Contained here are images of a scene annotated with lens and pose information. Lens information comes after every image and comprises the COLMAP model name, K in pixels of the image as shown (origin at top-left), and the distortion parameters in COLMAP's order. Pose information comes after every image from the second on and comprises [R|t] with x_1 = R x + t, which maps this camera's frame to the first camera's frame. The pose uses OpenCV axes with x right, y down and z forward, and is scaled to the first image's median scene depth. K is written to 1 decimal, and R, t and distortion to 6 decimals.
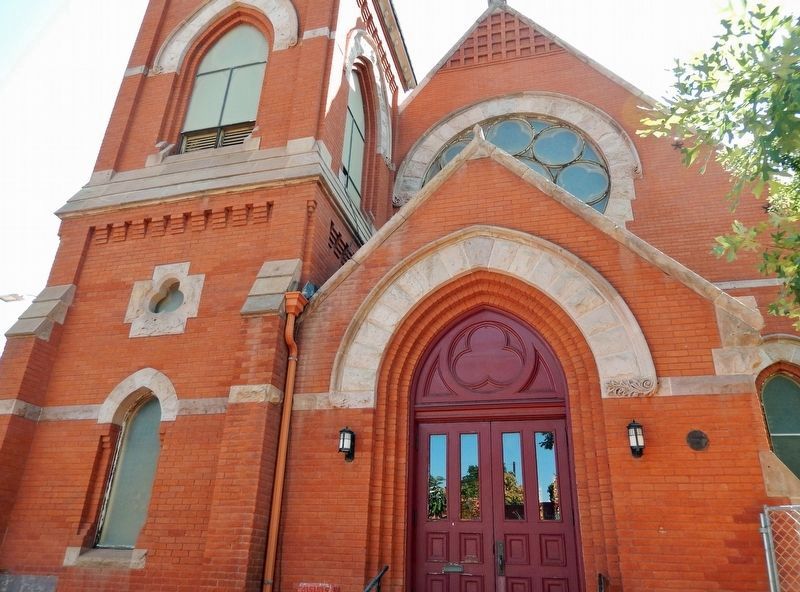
lens RADIAL K [[601.0, 0, 401.0], [0, 601.0, 311.3], [0, 0, 1]] dist [-0.032613, -0.005948]
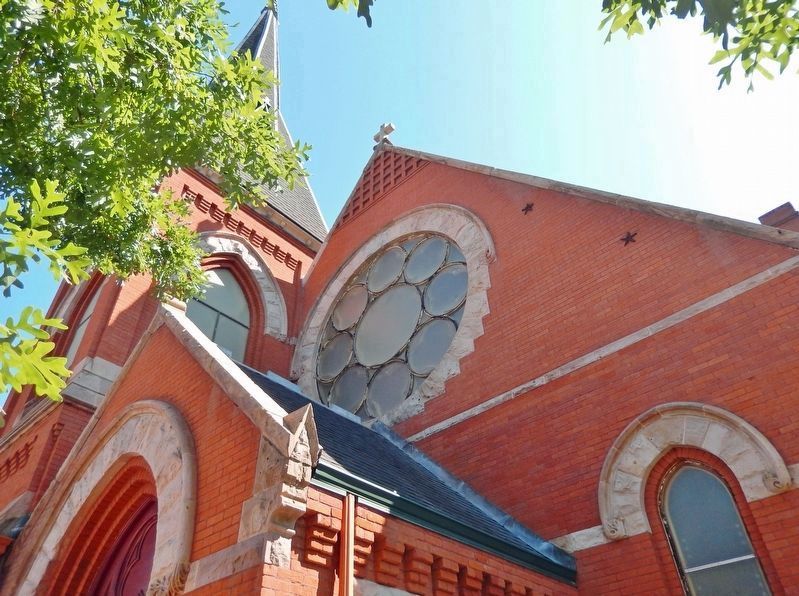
lens RADIAL K [[600.3, 0, 400.5], [0, 600.3, 313.3], [0, 0, 1]] dist [-0.032613, -0.005948]
pose [[0.887580, -0.341165, -0.309530, 0.493900], [0.245368, 0.918821, -0.309132, 0.061197], [0.389868, 0.198430, 0.899238, 0.218617]]
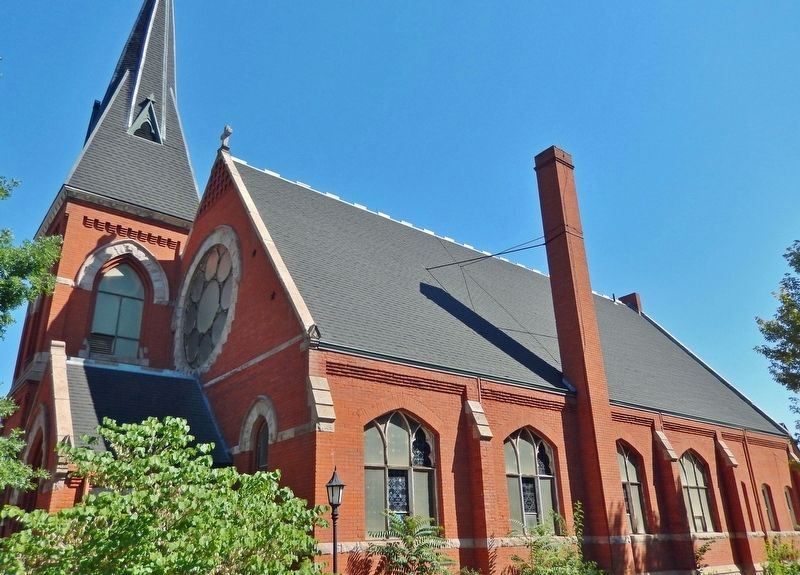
lens RADIAL K [[626.9, 0, 400.0], [0, 626.9, 287.5], [0, 0, 1]] dist [-0.004853, -0.000359]
pose [[0.812379, -0.289277, -0.506320, 1.395362], [0.305211, 0.950780, -0.053509, -0.021187], [0.496878, -0.111065, 0.860684, -0.087363]]
